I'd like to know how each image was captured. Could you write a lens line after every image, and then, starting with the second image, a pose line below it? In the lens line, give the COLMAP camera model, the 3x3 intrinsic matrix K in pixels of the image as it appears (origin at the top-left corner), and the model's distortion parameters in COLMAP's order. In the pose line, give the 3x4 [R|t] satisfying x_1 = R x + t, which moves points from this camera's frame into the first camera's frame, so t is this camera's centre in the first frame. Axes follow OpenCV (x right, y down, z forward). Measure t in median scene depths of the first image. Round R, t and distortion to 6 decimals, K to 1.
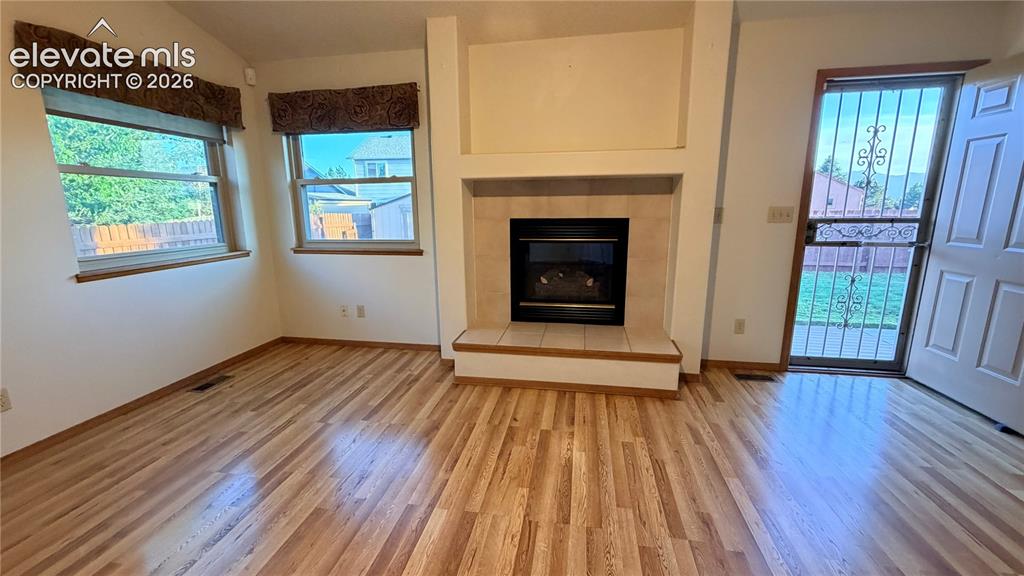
lens RADIAL K [[409.1, 0, 510.3], [0, 409.1, 287.6], [0, 0, 1]] dist [-0.000074, 0.000053]
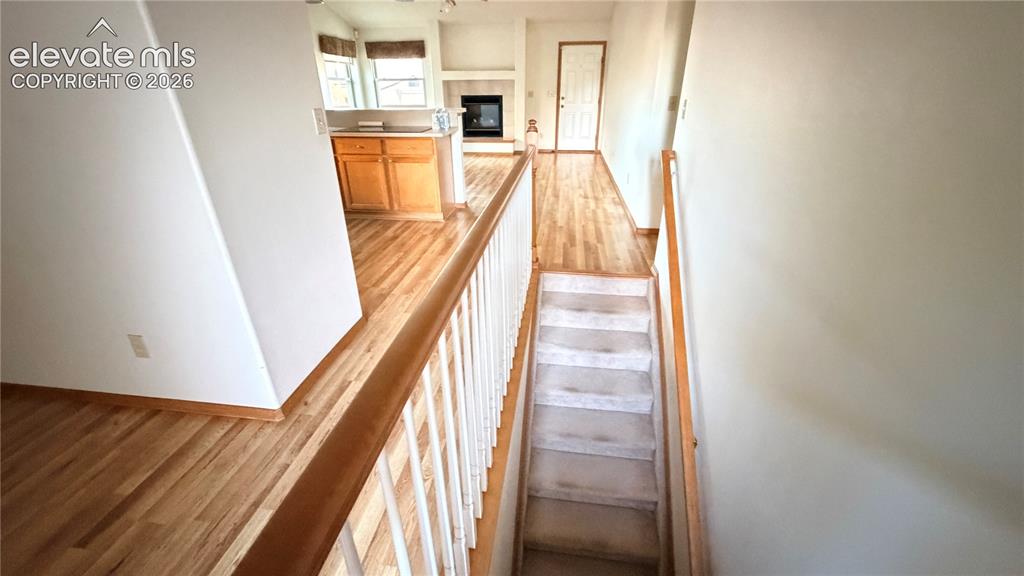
lens RADIAL K [[409.1, 0, 510.3], [0, 409.1, 287.6], [0, 0, 1]] dist [-0.000074, 0.000053]
pose [[0.999344, -0.012313, 0.034068, 0.212235], [0.003244, 0.967098, 0.254383, 0.366745], [-0.036079, -0.254106, 0.966503, -1.924018]]
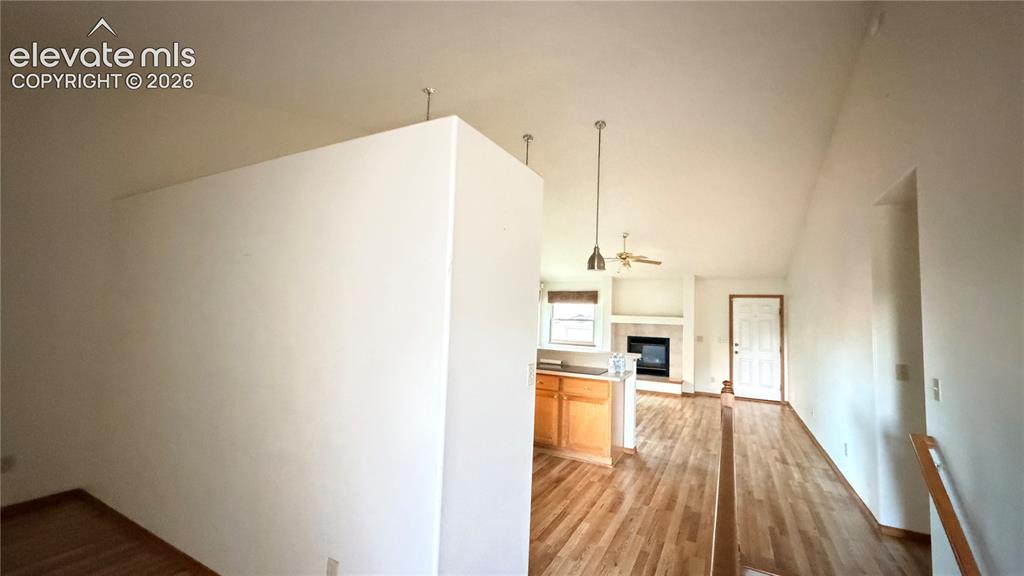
lens RADIAL K [[409.1, 0, 510.3], [0, 409.1, 287.6], [0, 0, 1]] dist [-0.000074, 0.000053]
pose [[0.945214, 0.020366, -0.325815, 0.146334], [-0.108618, 0.960808, -0.255049, 0.323436], [0.307851, 0.276465, 0.910381, -1.941230]]
